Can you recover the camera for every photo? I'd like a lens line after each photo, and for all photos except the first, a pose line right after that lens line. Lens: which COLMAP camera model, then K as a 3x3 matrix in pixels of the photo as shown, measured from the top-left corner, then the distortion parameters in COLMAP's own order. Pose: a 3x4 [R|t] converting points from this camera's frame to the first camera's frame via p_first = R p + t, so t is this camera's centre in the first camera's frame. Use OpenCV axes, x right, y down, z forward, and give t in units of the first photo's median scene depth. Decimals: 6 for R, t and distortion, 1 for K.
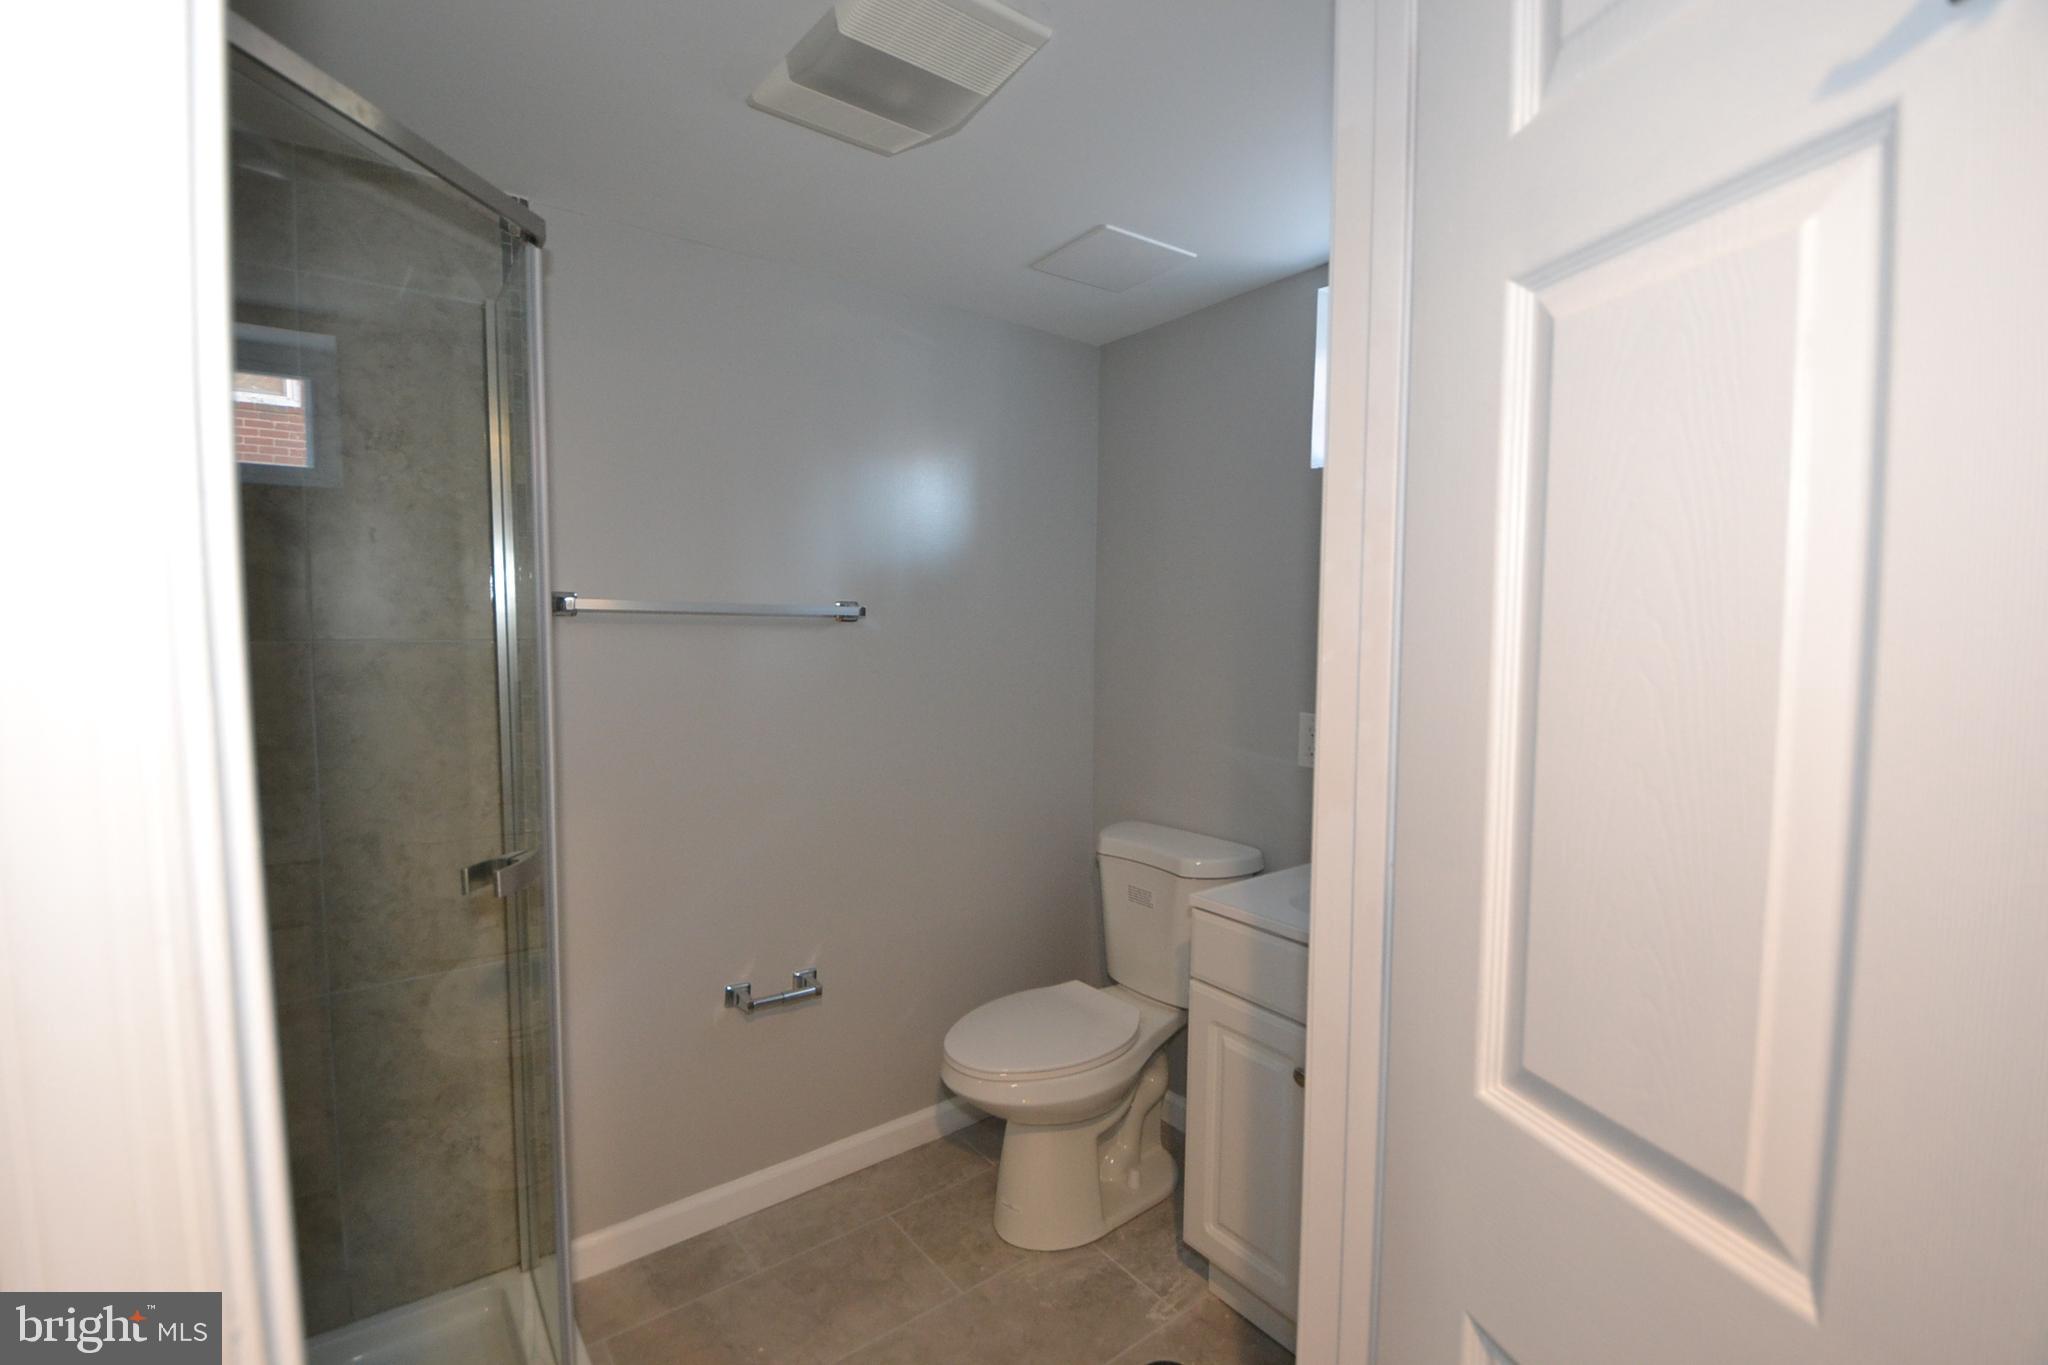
lens RADIAL K [[901.3, 0, 1020.2], [0, 901.3, 690.7], [0, 0, 1]] dist [0.000911, -0.016979]
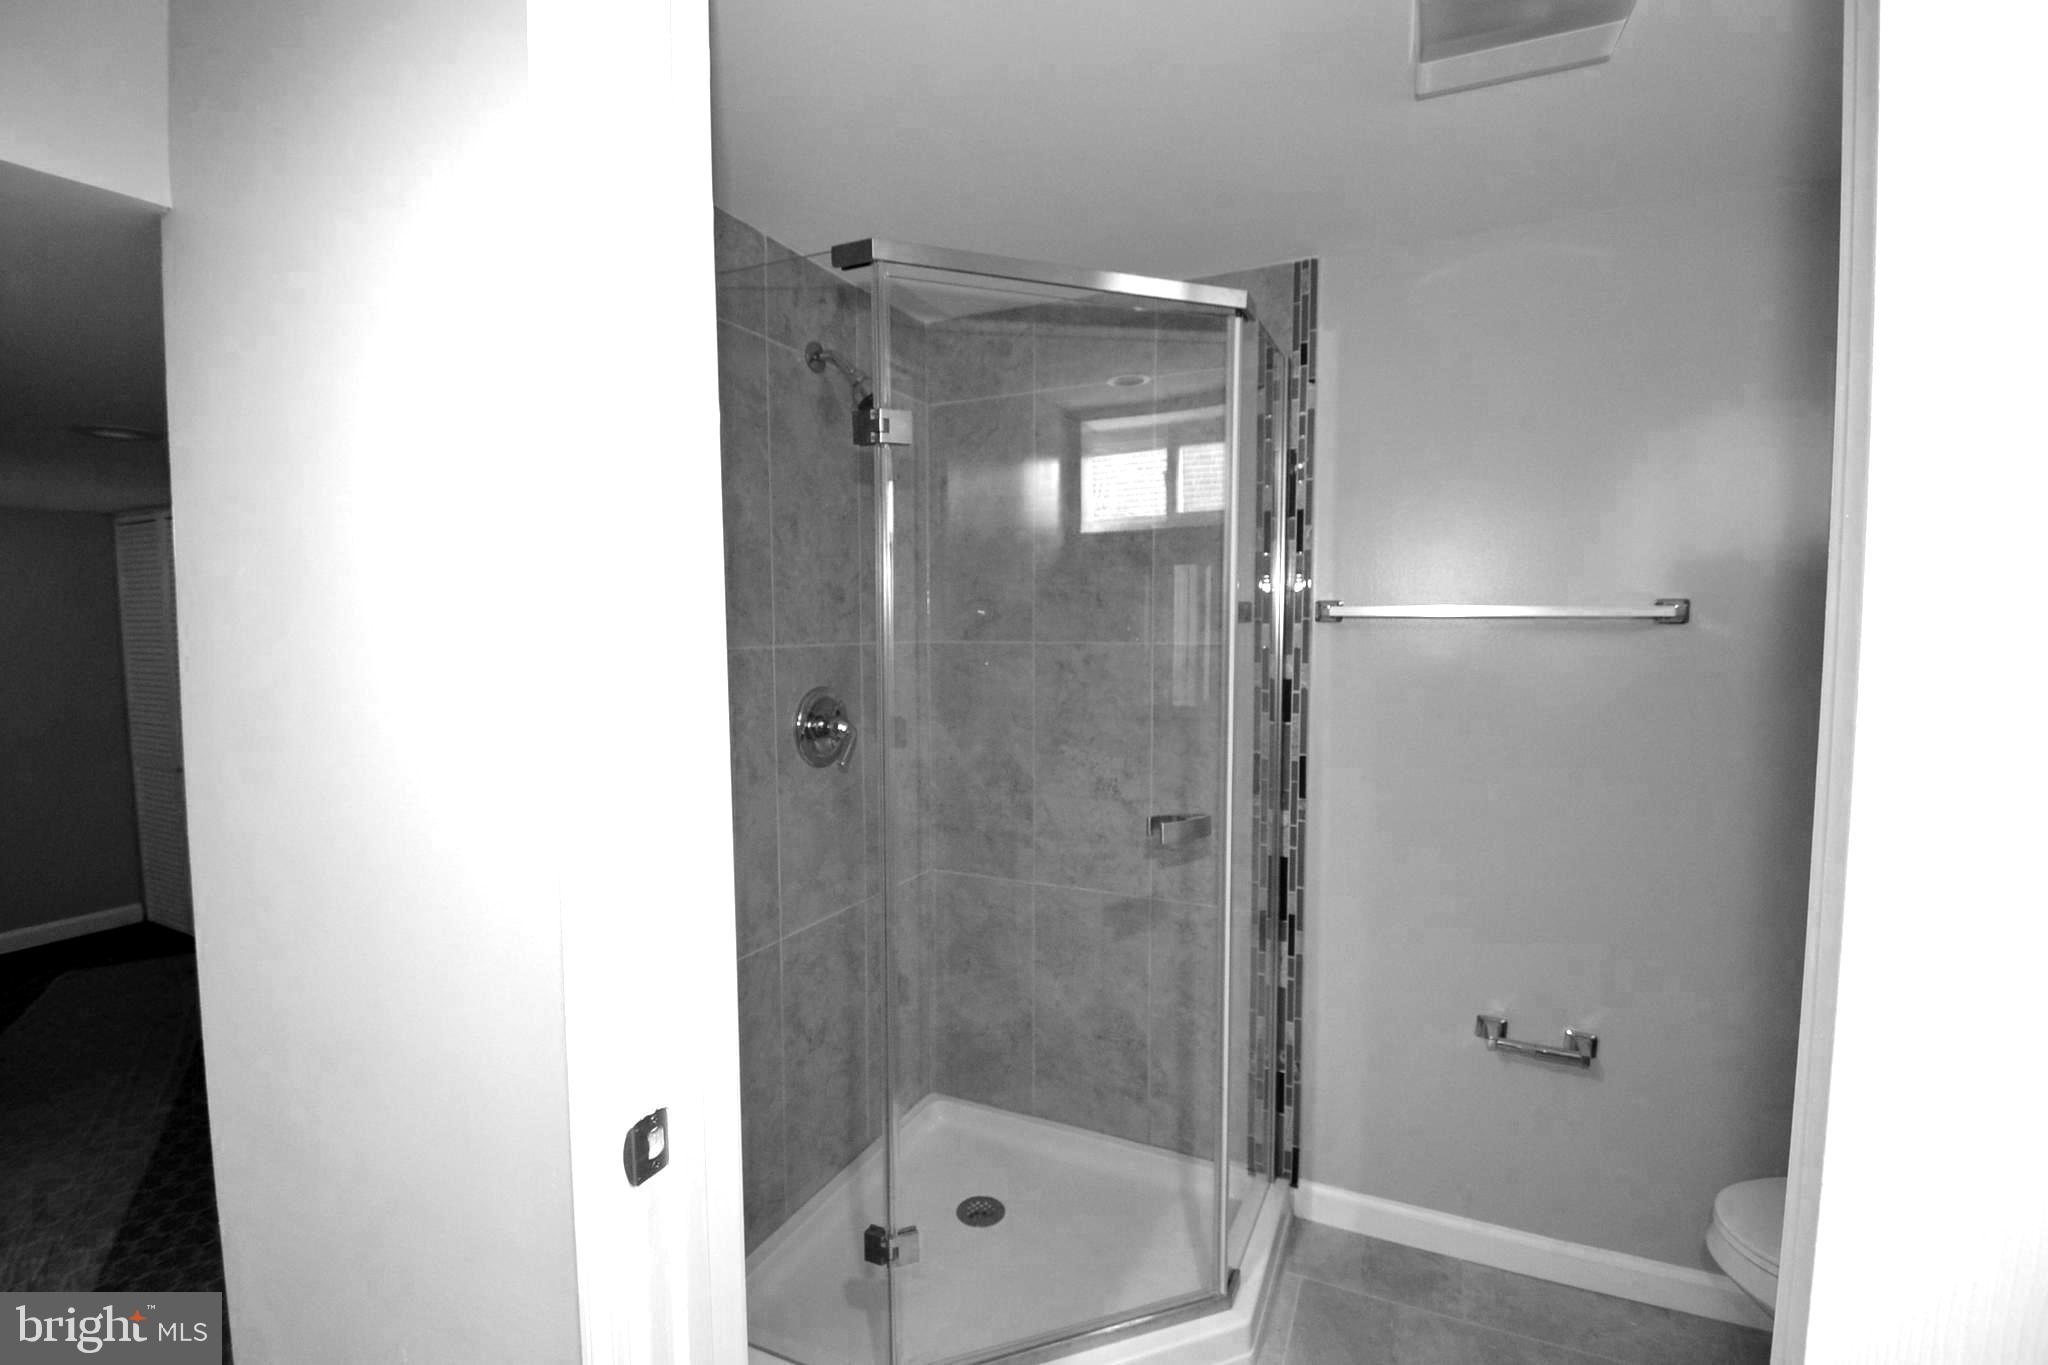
lens RADIAL K [[901.3, 0, 1020.2], [0, 901.3, 690.7], [0, 0, 1]] dist [0.000911, -0.016979]
pose [[0.453721, 0.051216, -0.889671, 0.289763], [-0.058367, 0.997911, 0.027681, -0.006702], [0.889230, 0.039368, 0.455763, 0.135938]]
